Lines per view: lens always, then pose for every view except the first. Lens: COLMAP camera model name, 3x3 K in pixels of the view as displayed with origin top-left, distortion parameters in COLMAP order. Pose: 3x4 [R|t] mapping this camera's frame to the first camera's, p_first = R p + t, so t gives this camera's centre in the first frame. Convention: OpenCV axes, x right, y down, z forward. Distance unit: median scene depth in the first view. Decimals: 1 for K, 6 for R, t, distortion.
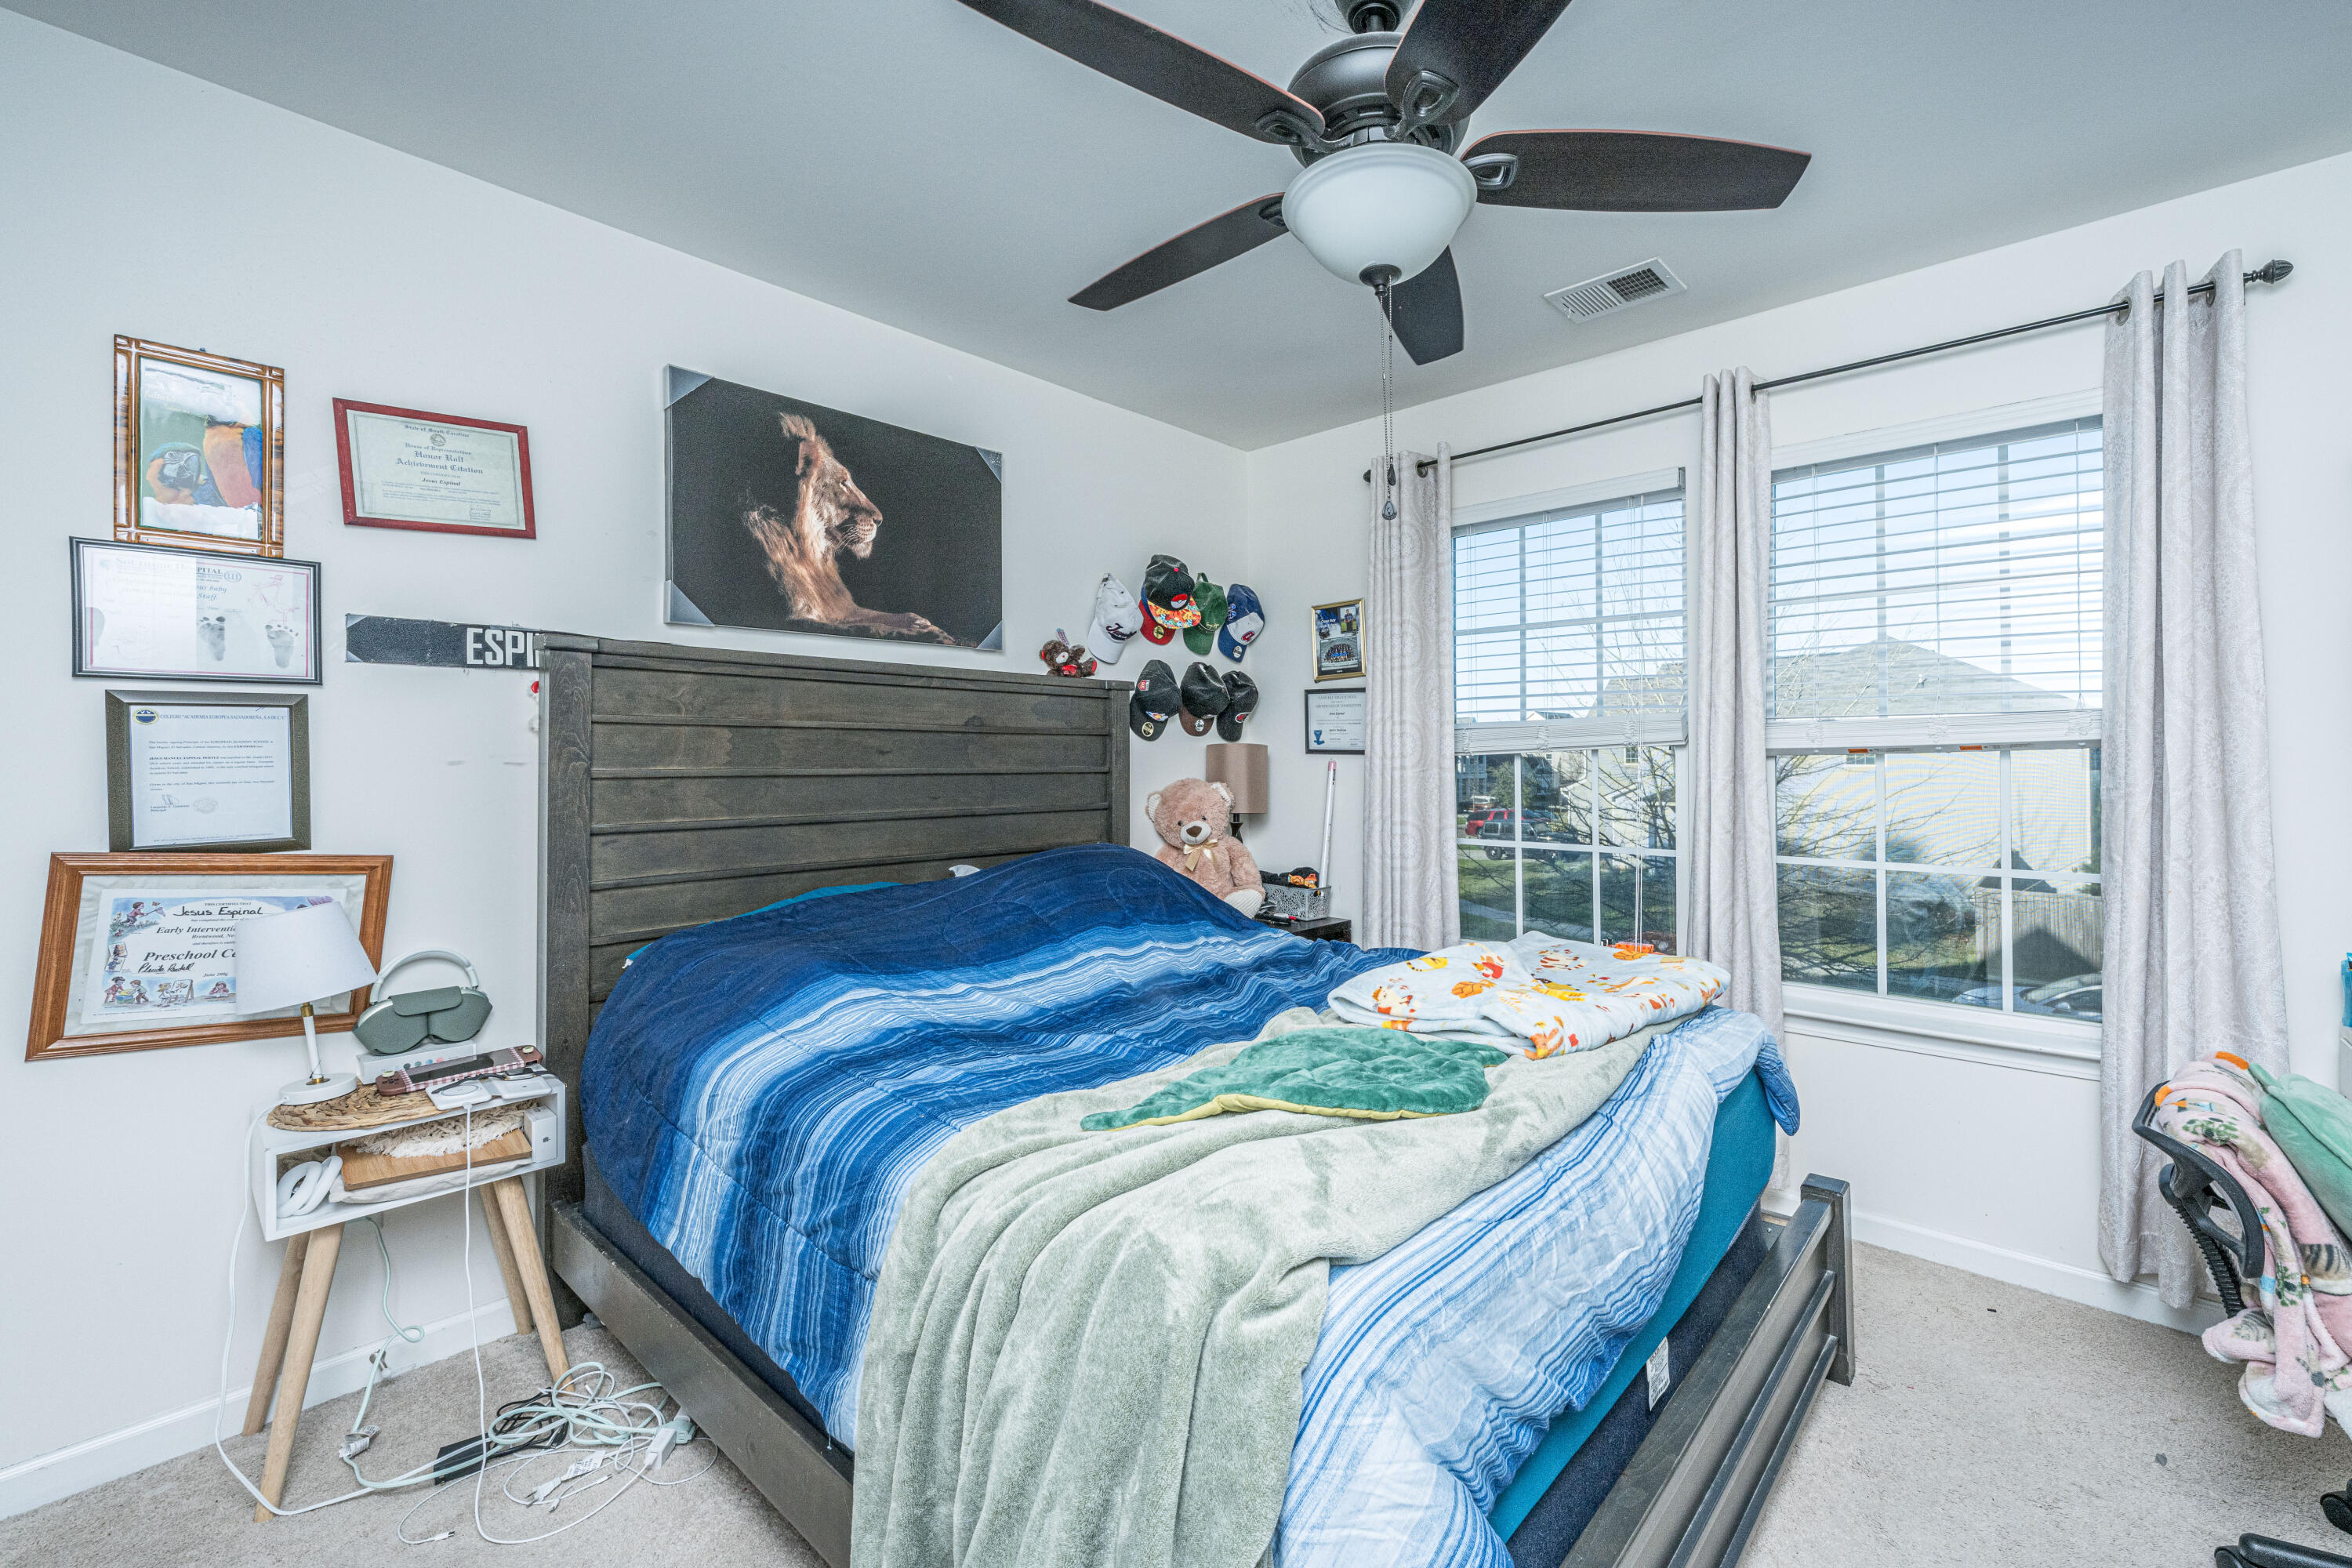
lens RADIAL K [[936.3, 0, 1180.7], [0, 936.3, 768.4], [0, 0, 1]] dist [-0.000106, -0.000159]
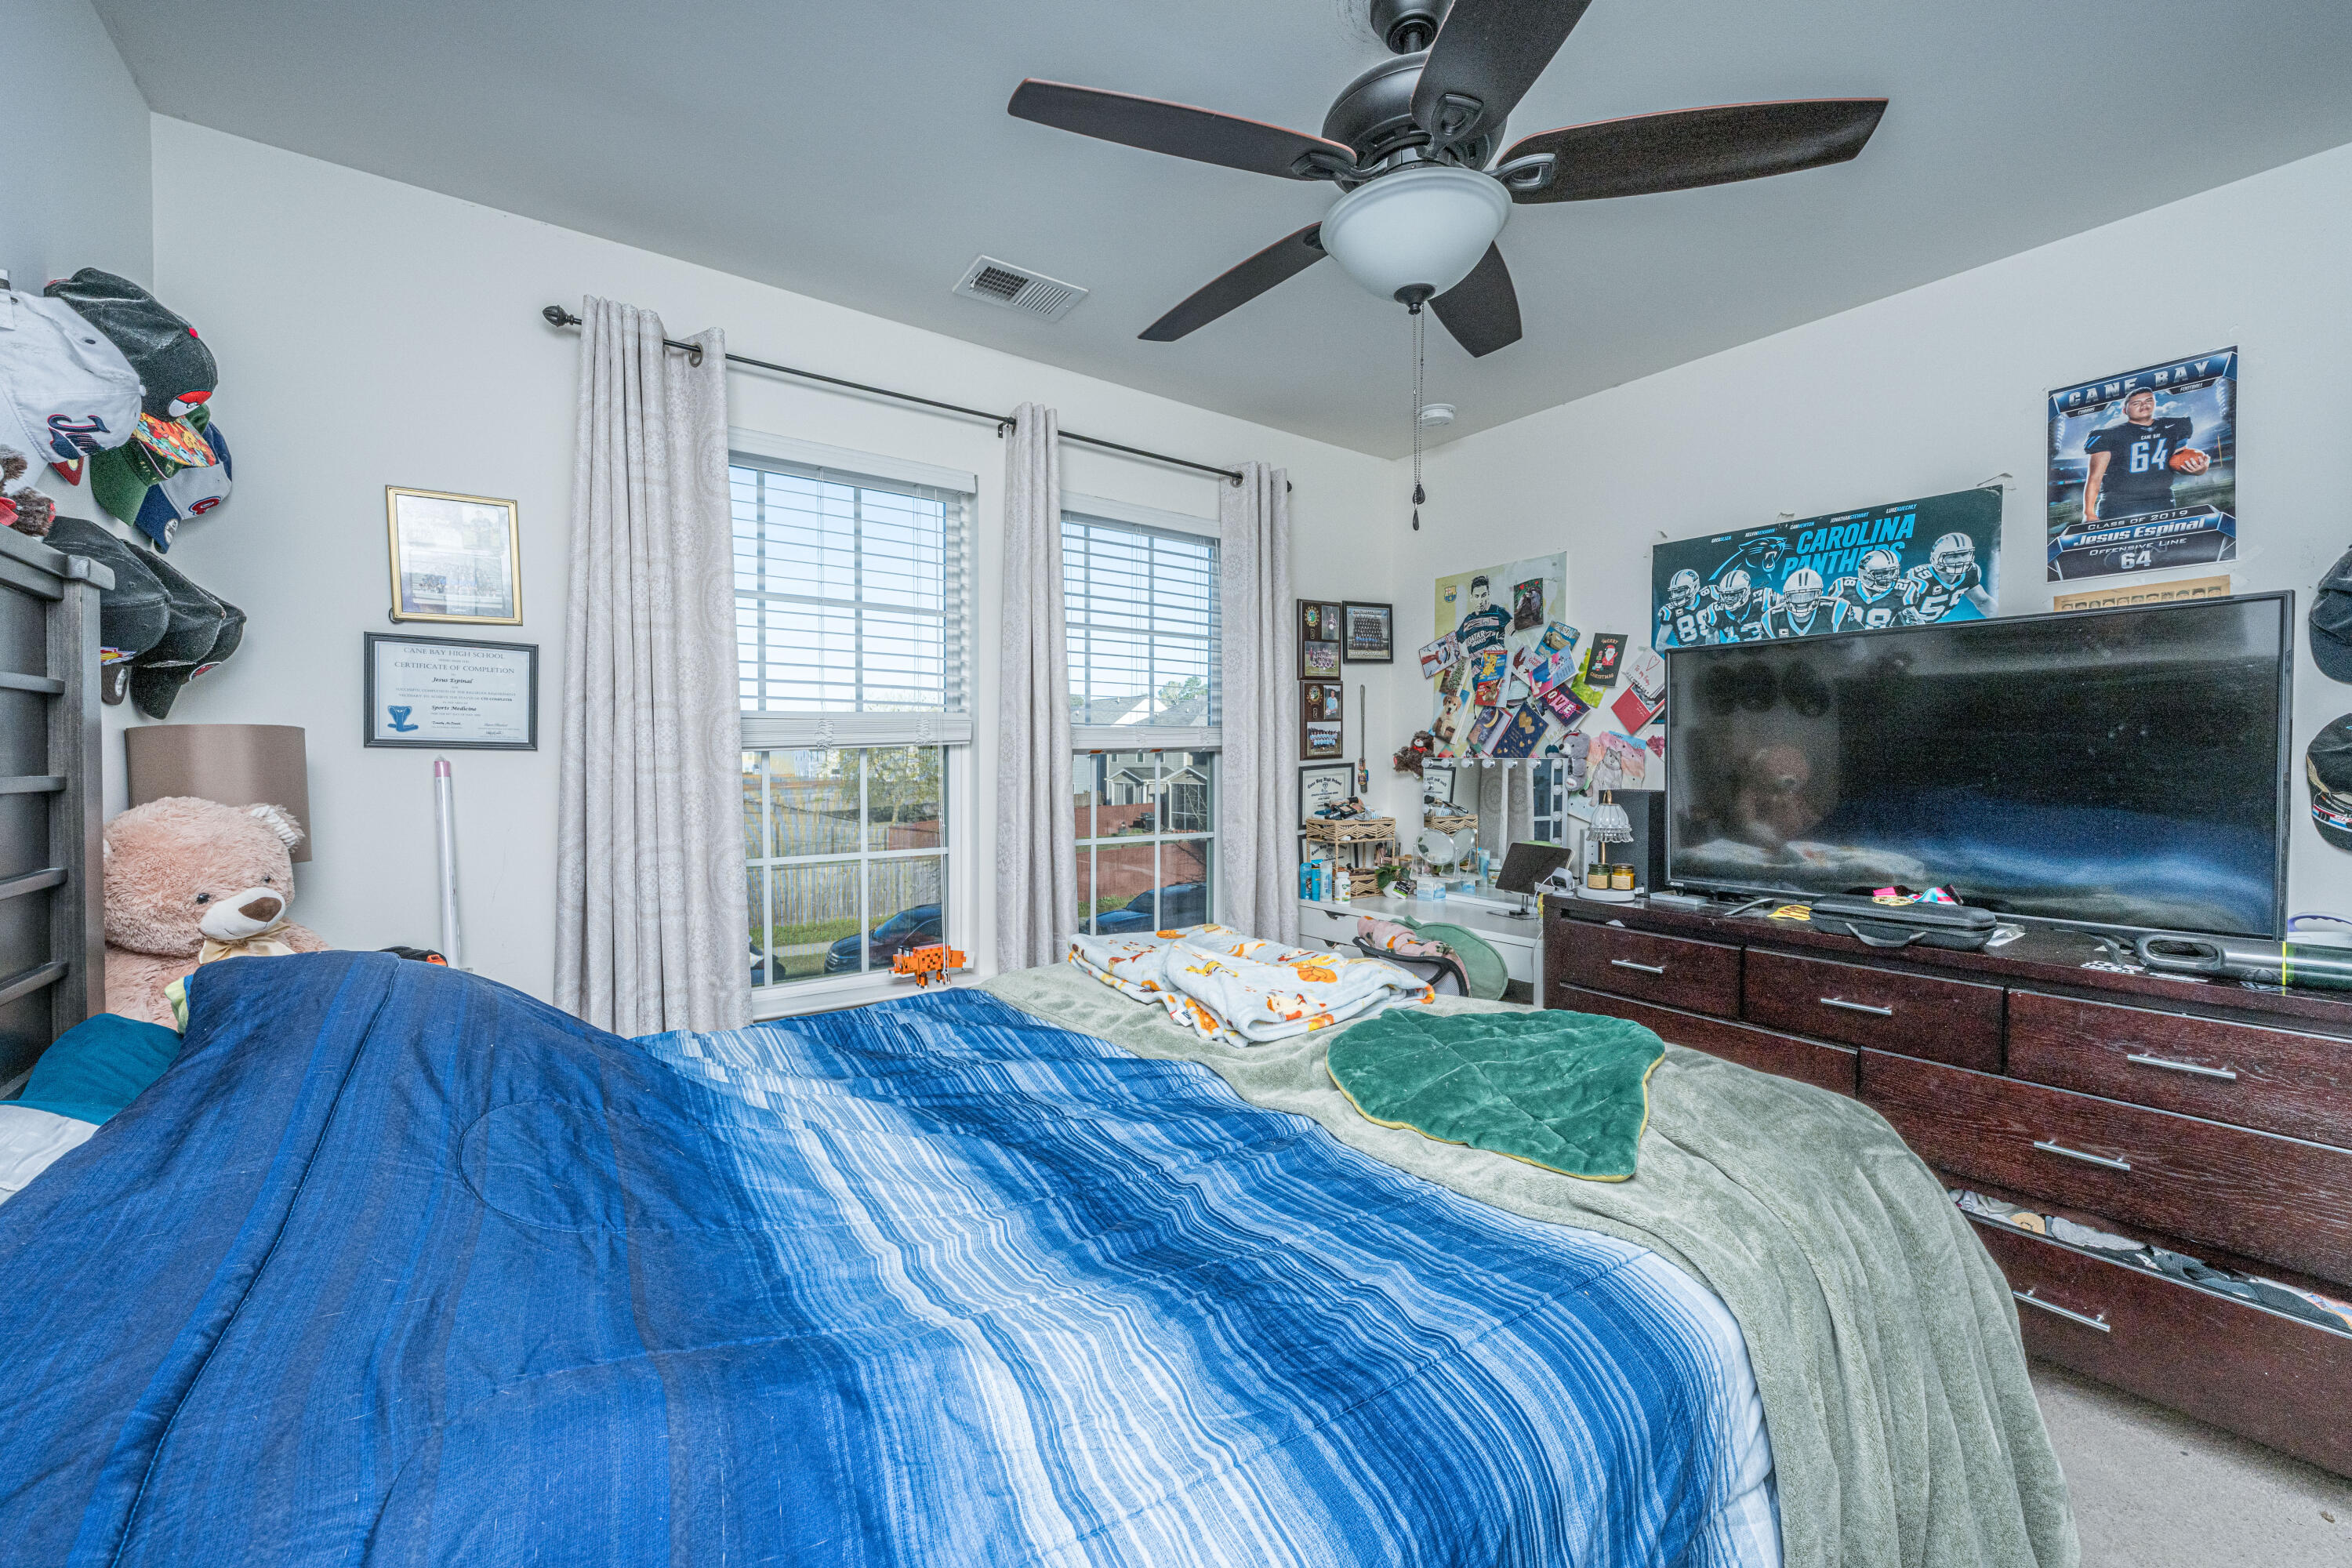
lens RADIAL K [[936.3, 0, 1180.7], [0, 936.3, 768.4], [0, 0, 1]] dist [-0.000106, -0.000159]
pose [[0.225559, -0.003461, 0.974223, -0.361280], [0.003894, 0.999989, 0.002651, -0.002789], [-0.974222, 0.003195, 0.225570, 0.479590]]
